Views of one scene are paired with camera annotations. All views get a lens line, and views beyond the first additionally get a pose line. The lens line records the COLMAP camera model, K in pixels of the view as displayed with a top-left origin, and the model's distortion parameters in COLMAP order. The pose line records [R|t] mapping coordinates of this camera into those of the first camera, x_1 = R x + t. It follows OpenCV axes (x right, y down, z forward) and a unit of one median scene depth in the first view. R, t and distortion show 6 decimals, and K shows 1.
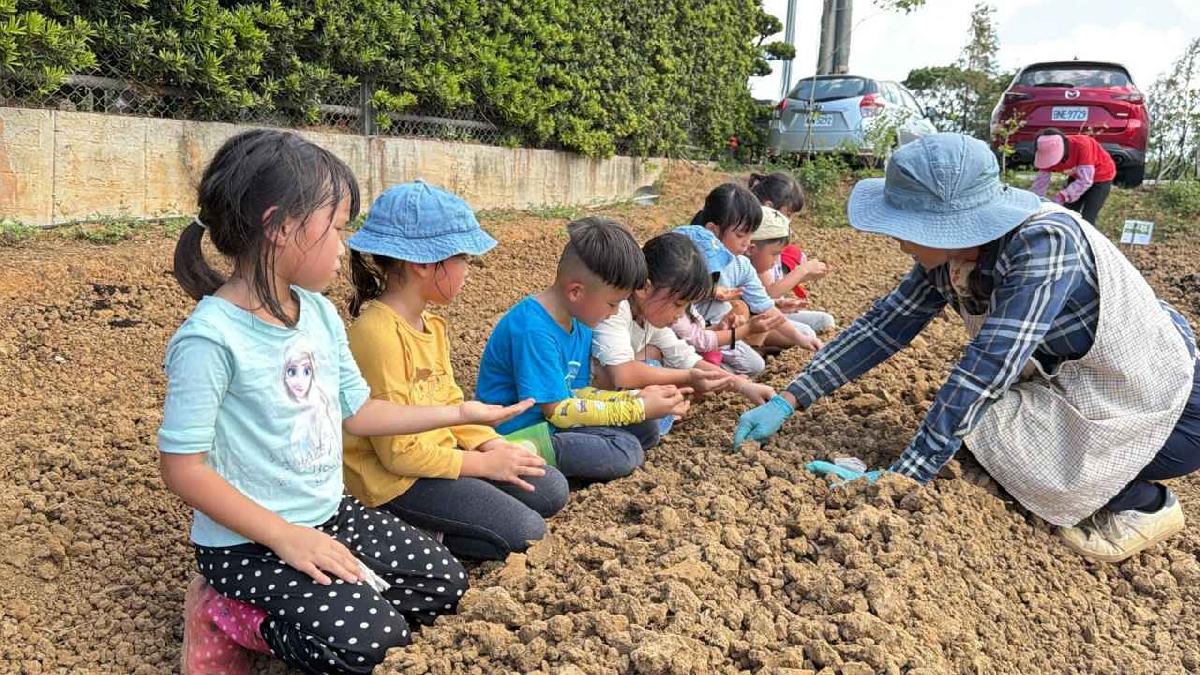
lens RADIAL K [[1051.4, 0, 585.0], [0, 1051.4, 339.4], [0, 0, 1]] dist [0.121006, -0.206330]
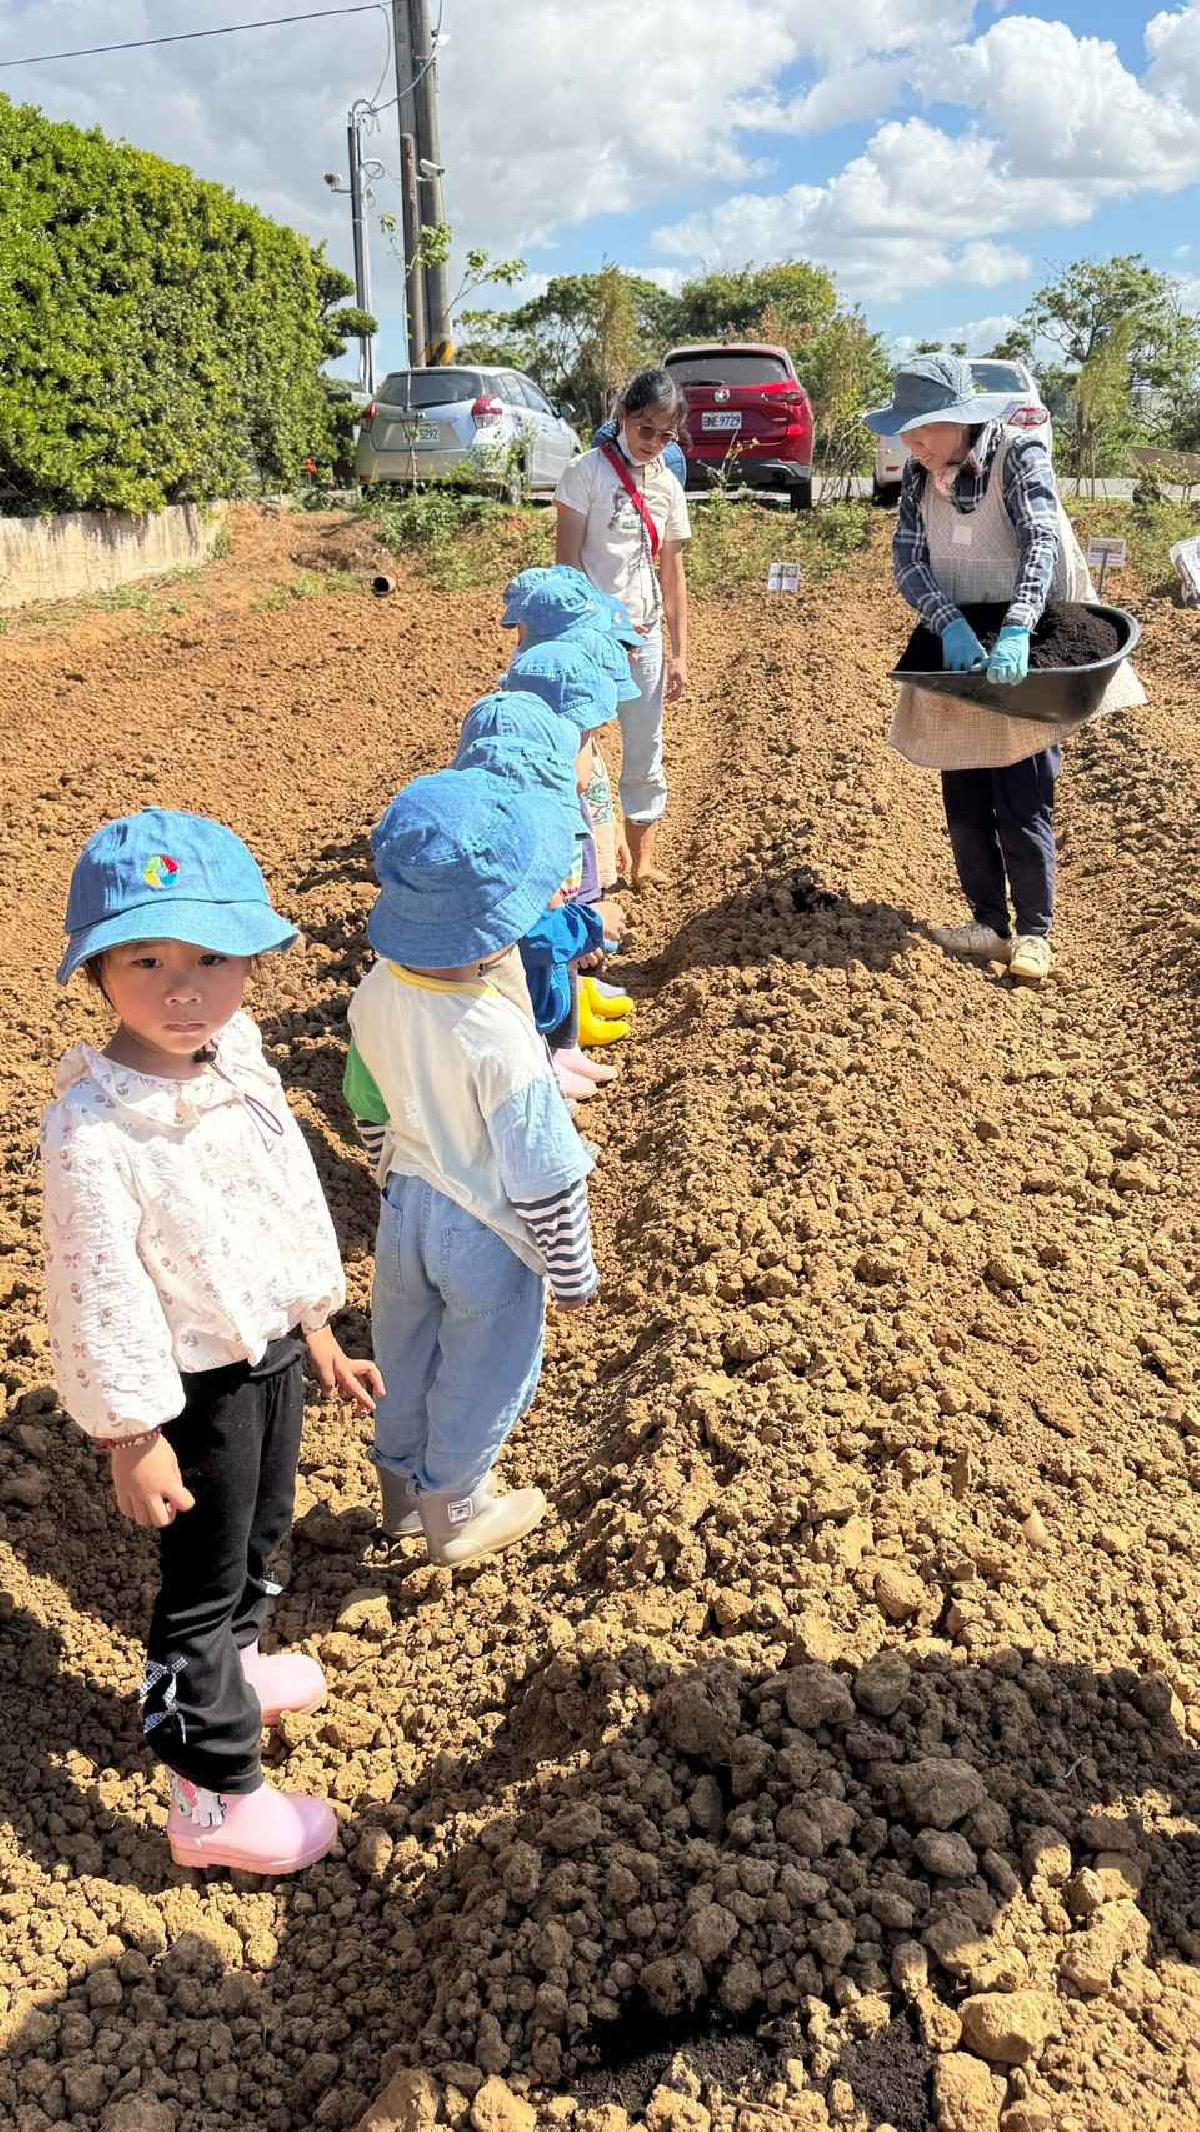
lens RADIAL K [[1707.6, 0, 641.0], [0, 1707.6, 1040.2], [0, 0, 1]] dist [0.080173, -0.134831]
pose [[0.944014, -0.149262, 0.294208, -0.073111], [0.096318, 0.977638, 0.186938, 0.000118], [-0.315532, -0.148134, 0.937281, -0.335811]]
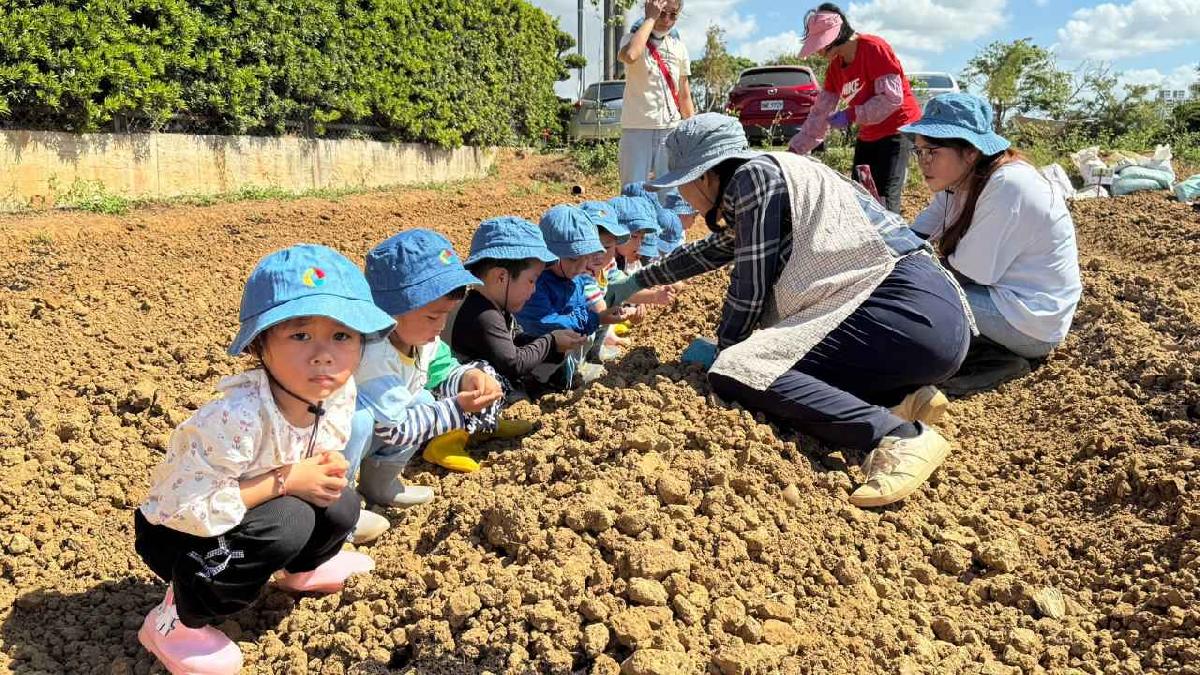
lens RADIAL K [[973.7, 0, 600.0], [0, 973.7, 337.5], [0, 0, 1]] dist [0.120806, -0.199968]
pose [[0.981173, -0.076017, 0.177542, -0.044466], [0.071600, 0.996946, 0.031165, 0.054475], [-0.179369, -0.017866, 0.983620, -0.332090]]
